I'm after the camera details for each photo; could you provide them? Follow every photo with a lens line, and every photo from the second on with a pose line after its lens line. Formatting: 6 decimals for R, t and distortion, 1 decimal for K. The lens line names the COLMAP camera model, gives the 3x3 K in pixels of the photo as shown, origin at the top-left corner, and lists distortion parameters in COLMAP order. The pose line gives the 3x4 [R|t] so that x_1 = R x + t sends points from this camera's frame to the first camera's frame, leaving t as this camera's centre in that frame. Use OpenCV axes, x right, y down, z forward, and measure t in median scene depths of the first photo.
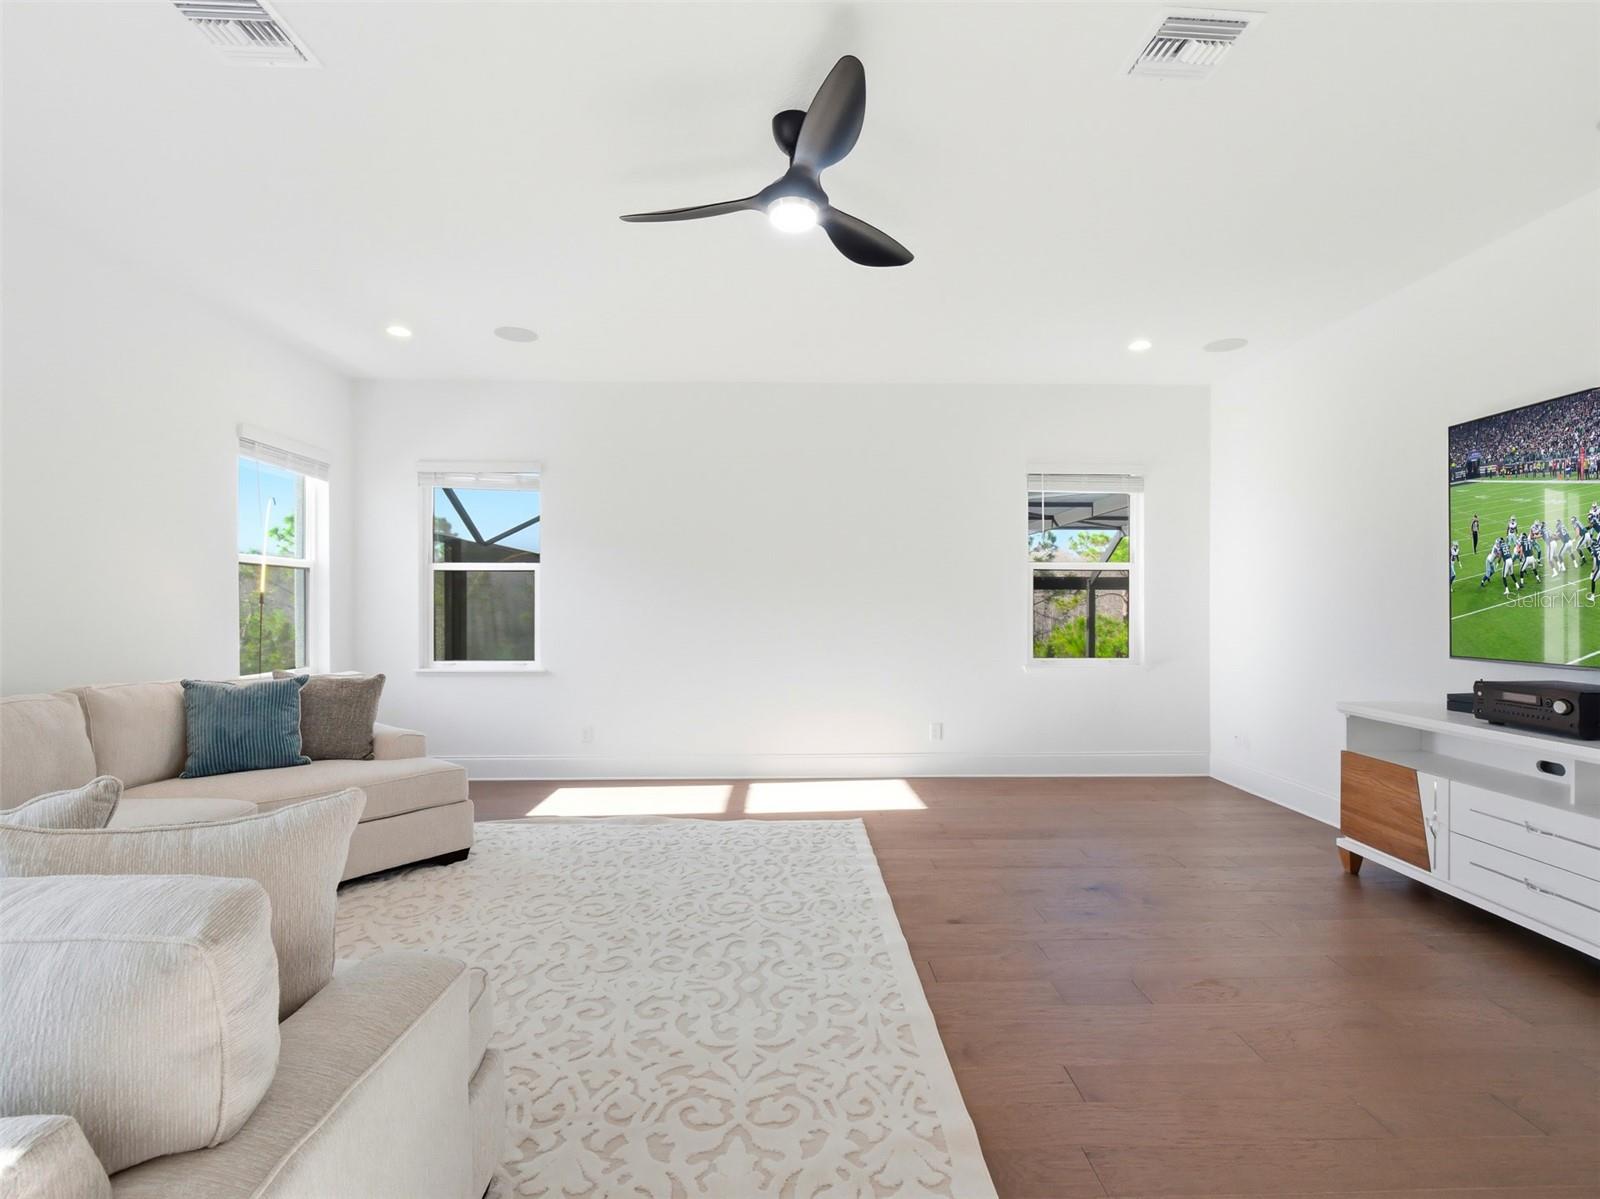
lens RADIAL K [[764.5, 0, 809.8], [0, 764.5, 599.2], [0, 0, 1]] dist [0.000341, 0.000062]
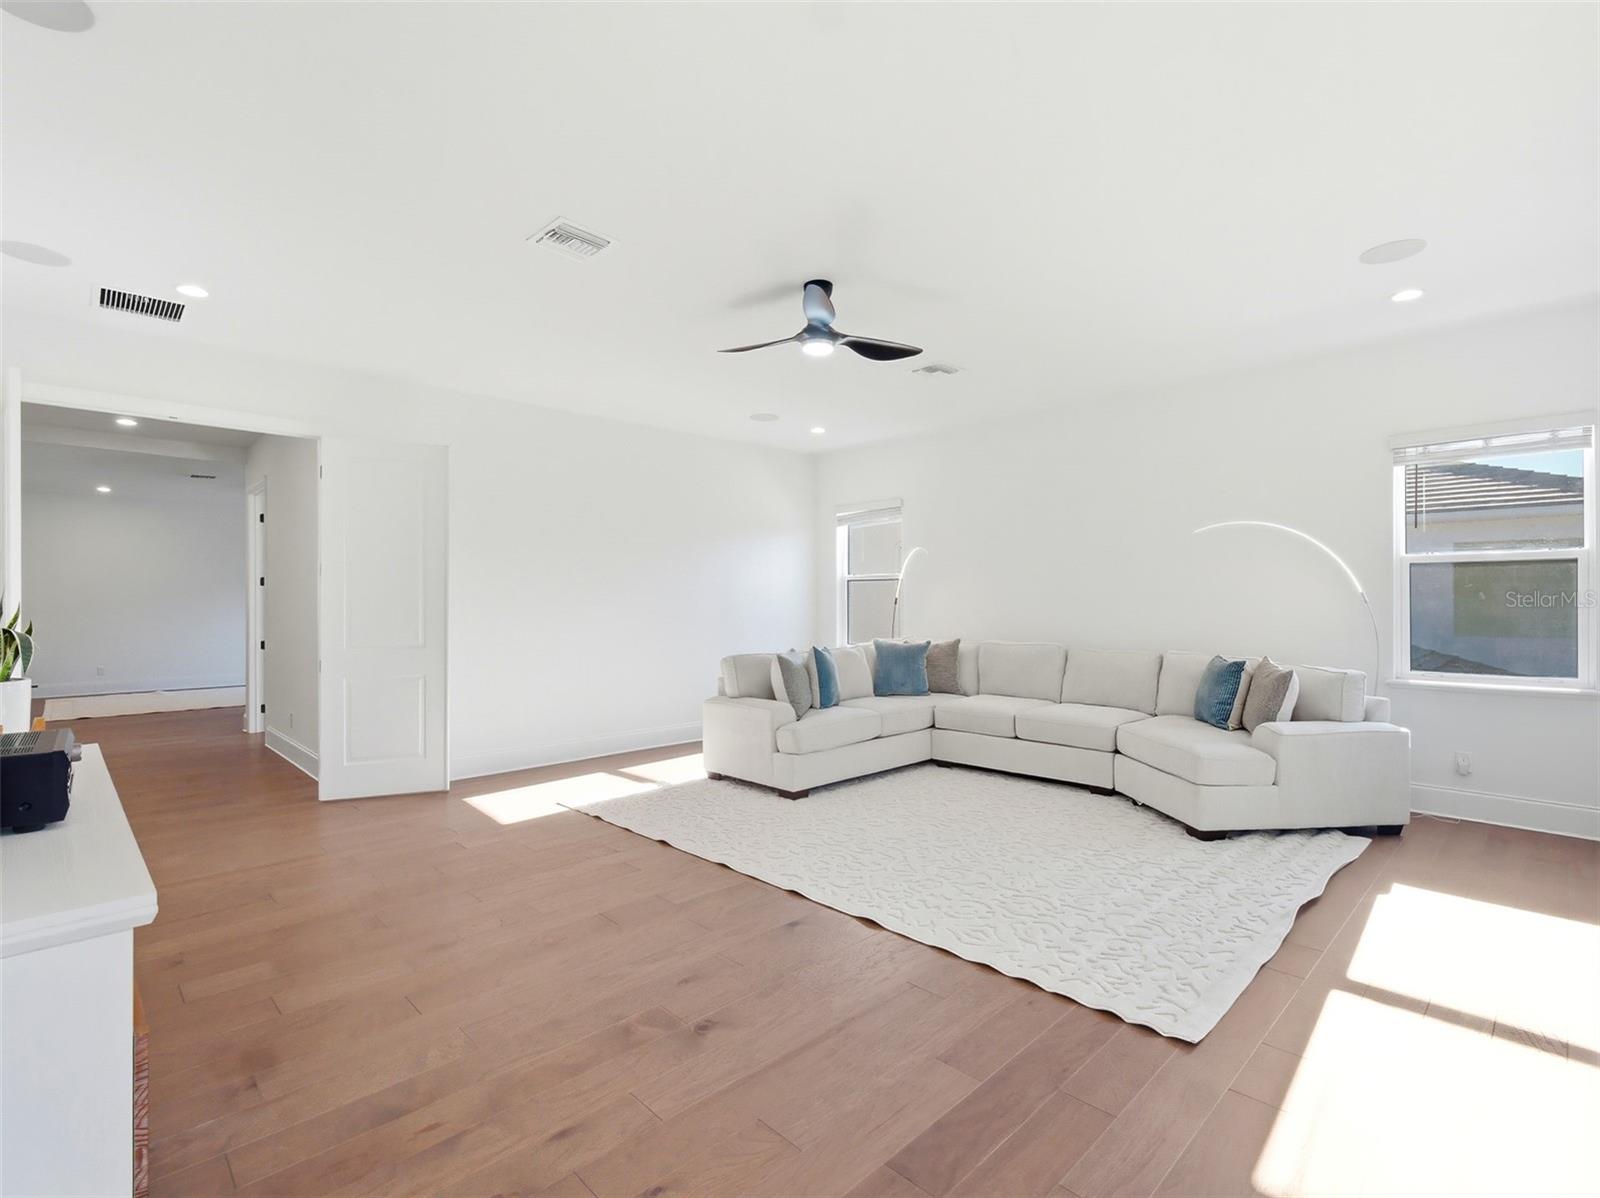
lens RADIAL K [[764.5, 0, 809.8], [0, 764.5, 598.7], [0, 0, 1]] dist [0.000341, 0.000062]
pose [[-0.728101, -0.002548, -0.685466, 0.763906], [0.003646, 0.999965, -0.007591, 0.006866], [0.685461, -0.008026, -0.728065, 1.557128]]
